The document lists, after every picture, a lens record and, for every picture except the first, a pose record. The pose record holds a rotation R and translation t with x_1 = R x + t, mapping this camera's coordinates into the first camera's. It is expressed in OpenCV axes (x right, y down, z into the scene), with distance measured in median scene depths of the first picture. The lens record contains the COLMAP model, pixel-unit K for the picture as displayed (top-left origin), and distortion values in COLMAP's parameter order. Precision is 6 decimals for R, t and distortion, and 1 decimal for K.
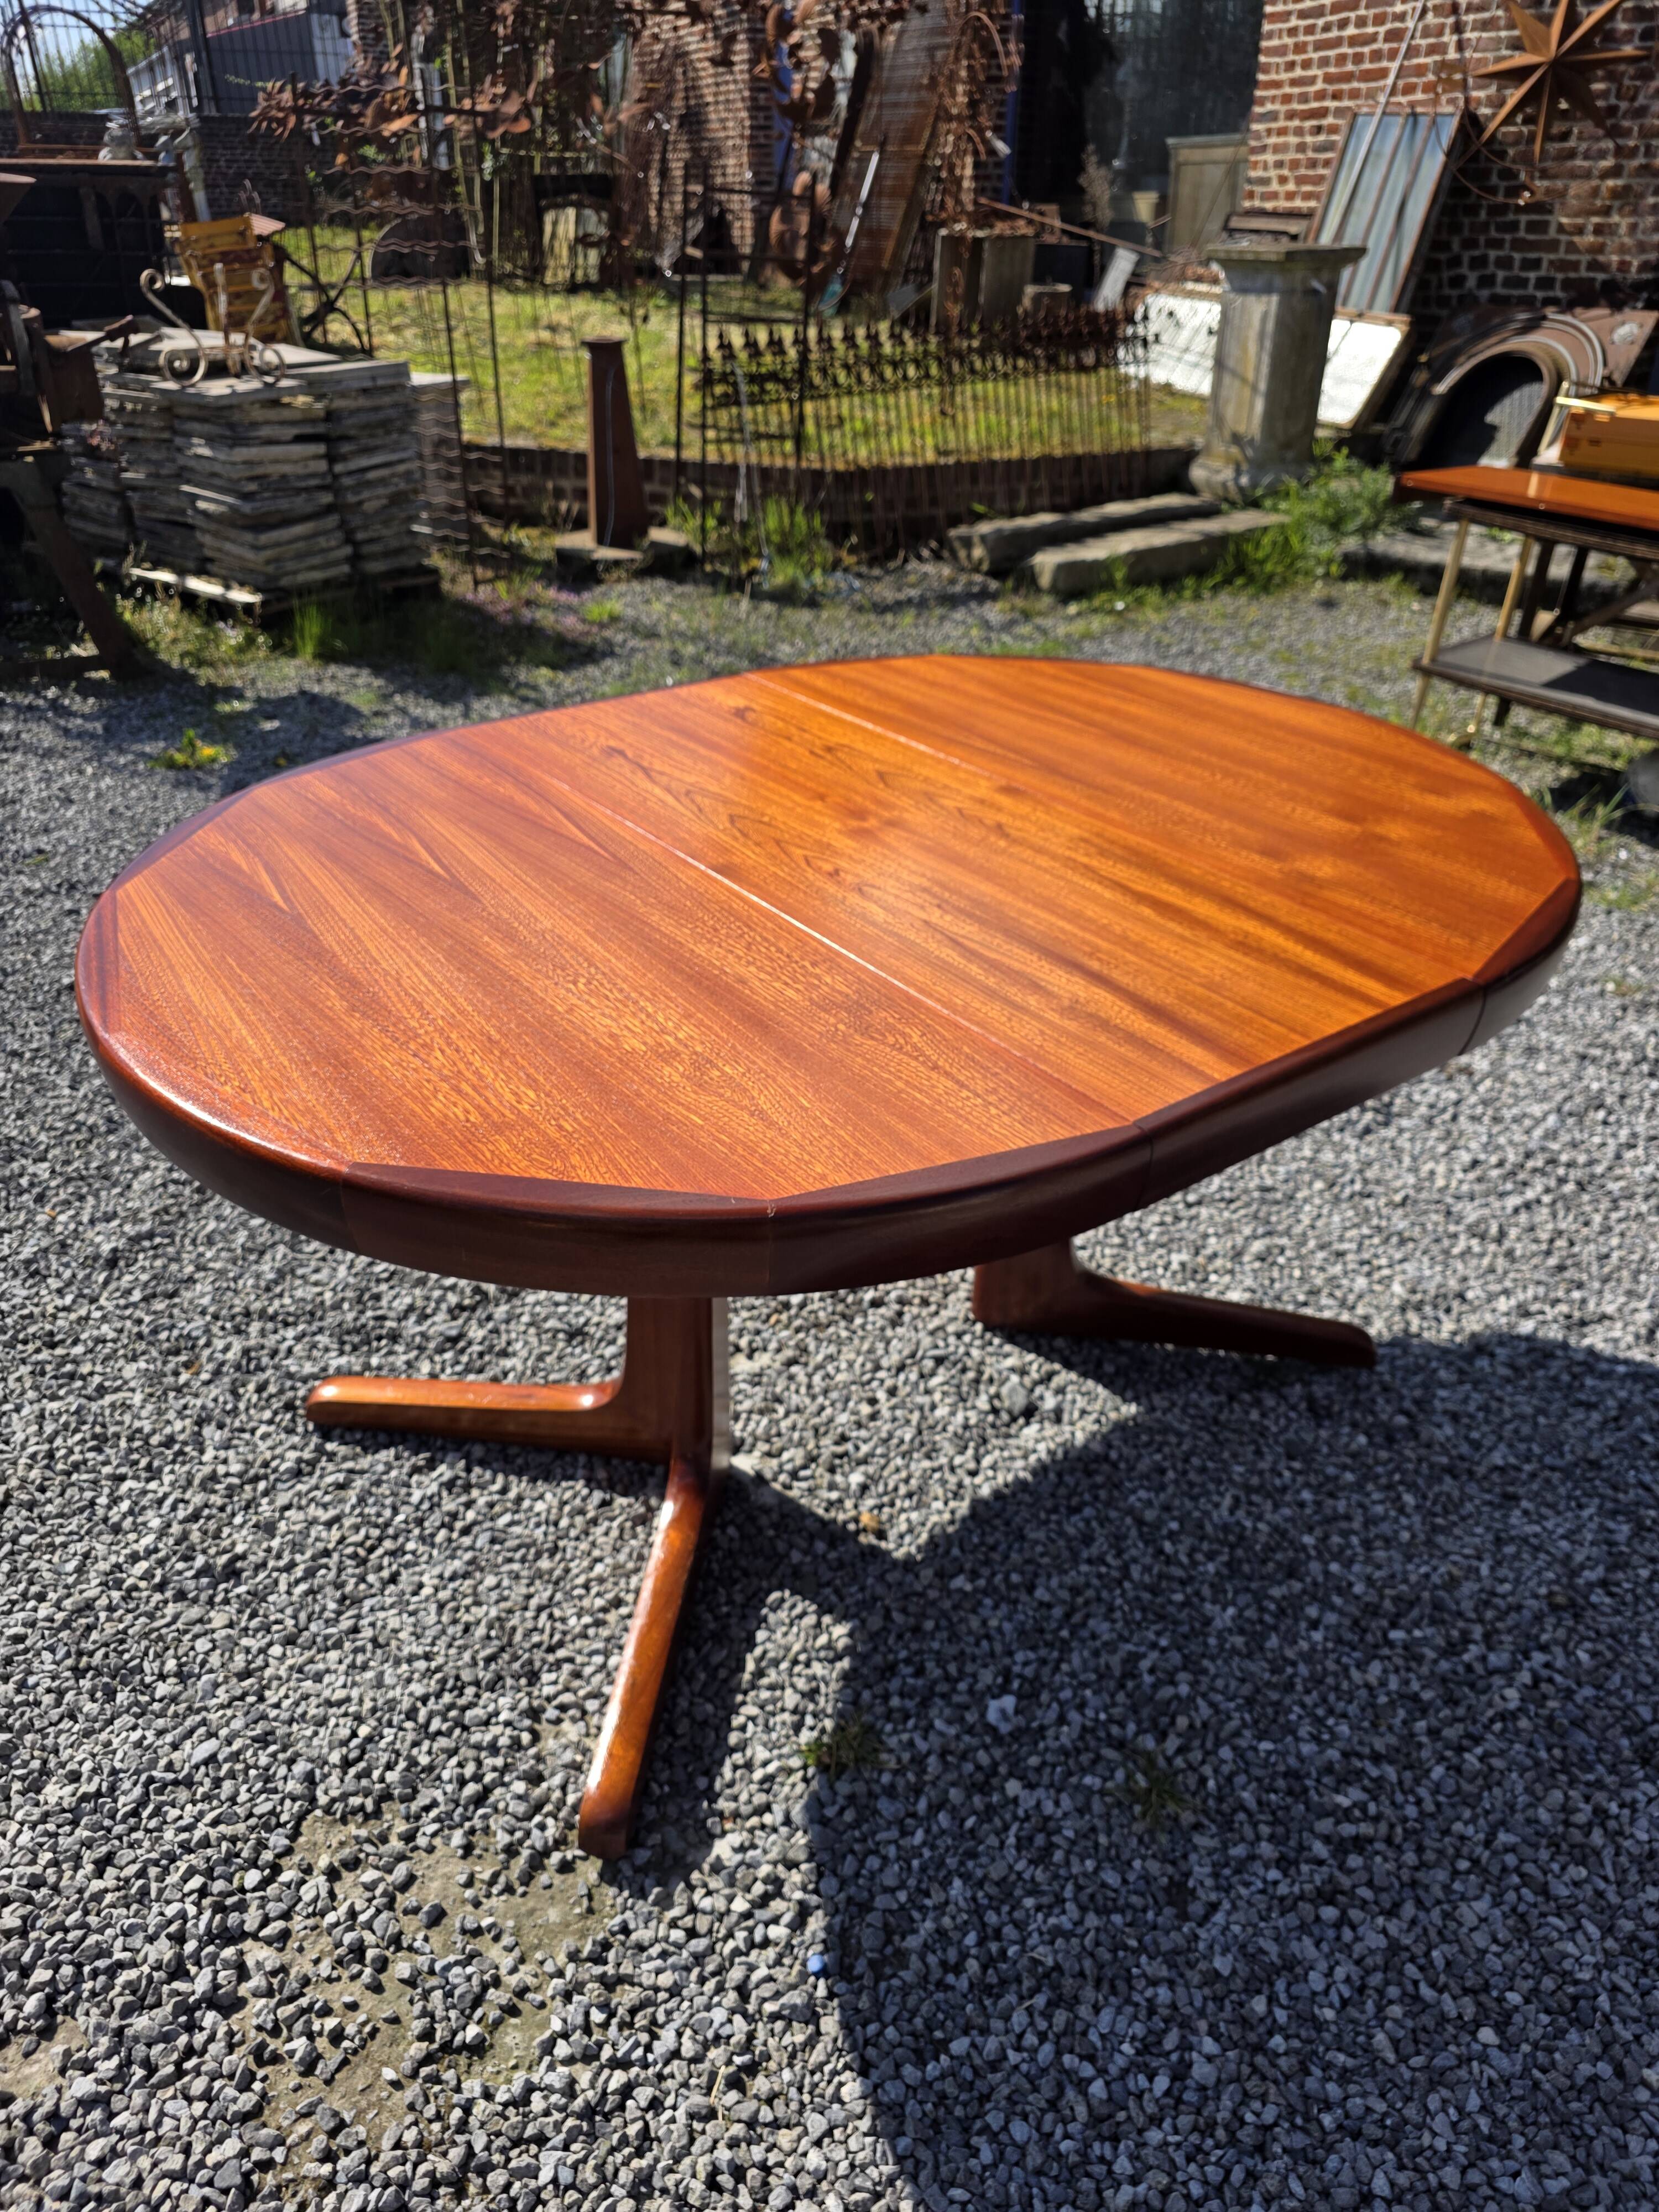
lens RADIAL K [[1501.5, 0, 818.0], [0, 1501.5, 1114.4], [0, 0, 1]] dist [0.035710, -0.025491]
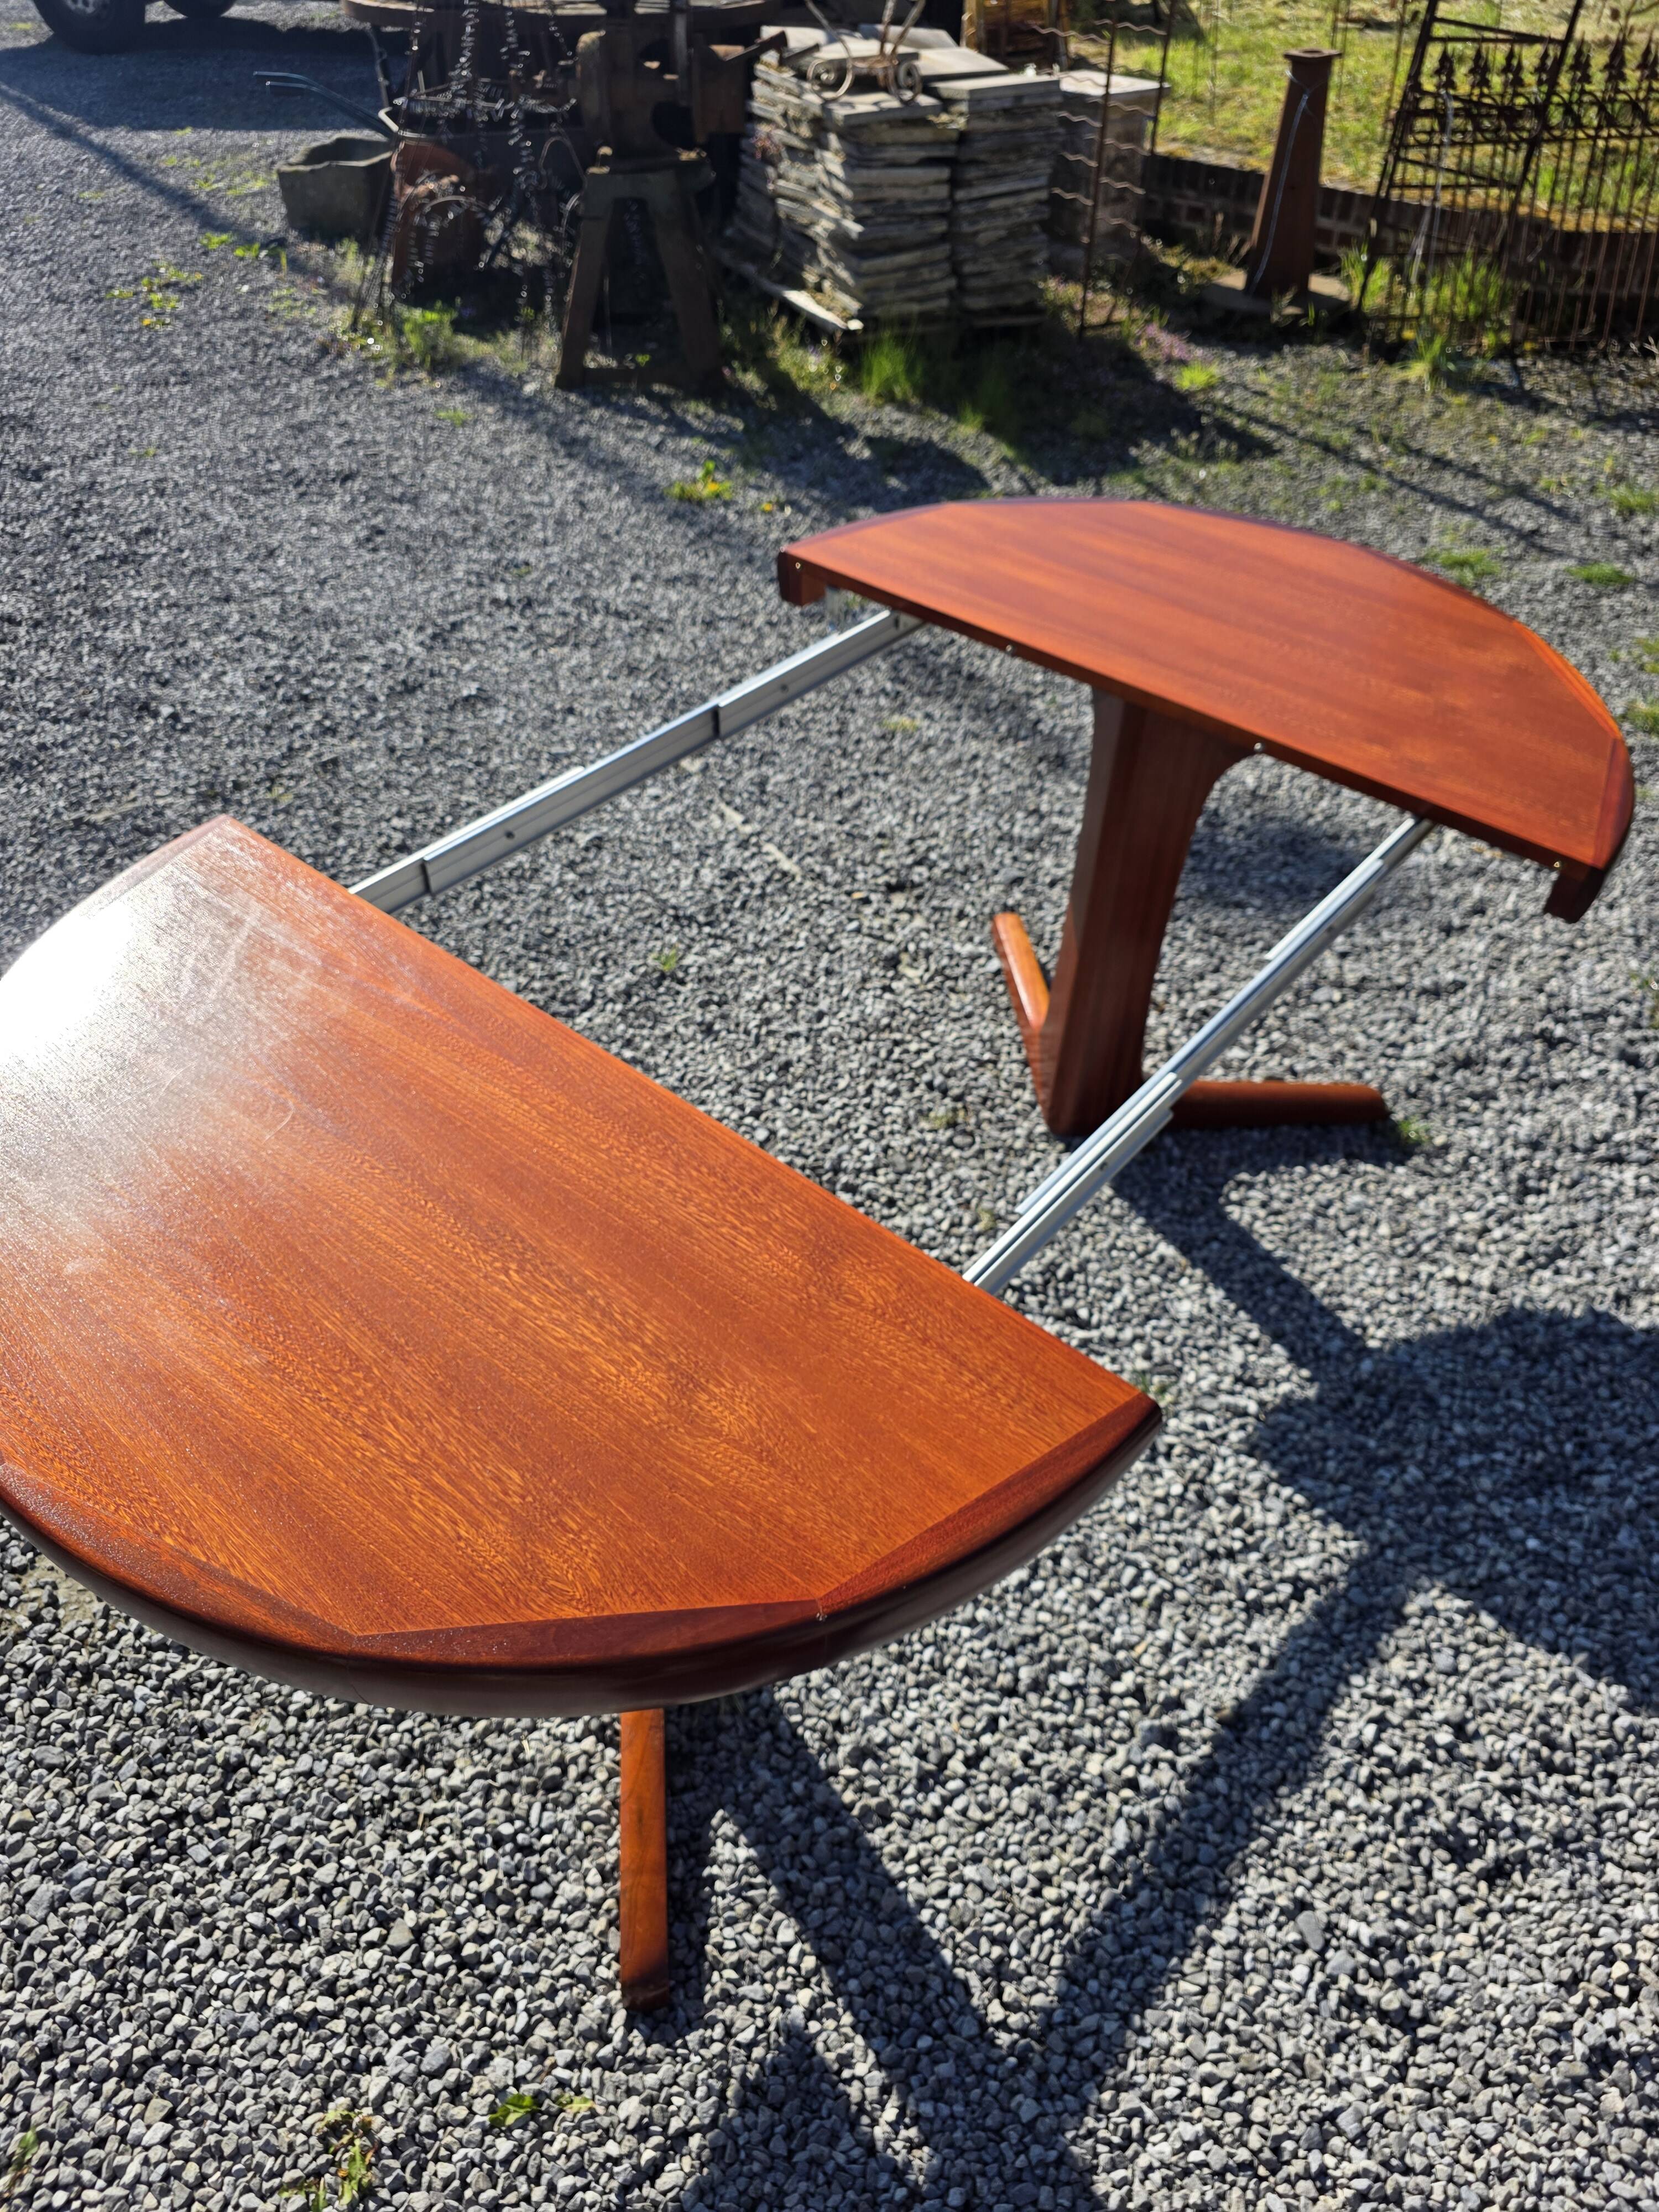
lens RADIAL K [[1501.5, 0, 830.5], [0, 1501.5, 1104.3], [0, 0, 1]] dist [0.035710, -0.025491]
pose [[0.864613, 0.323456, -0.384475, 0.570947], [-0.250065, 0.940737, 0.229087, -0.233918], [0.435790, -0.101928, 0.894258, 0.062513]]
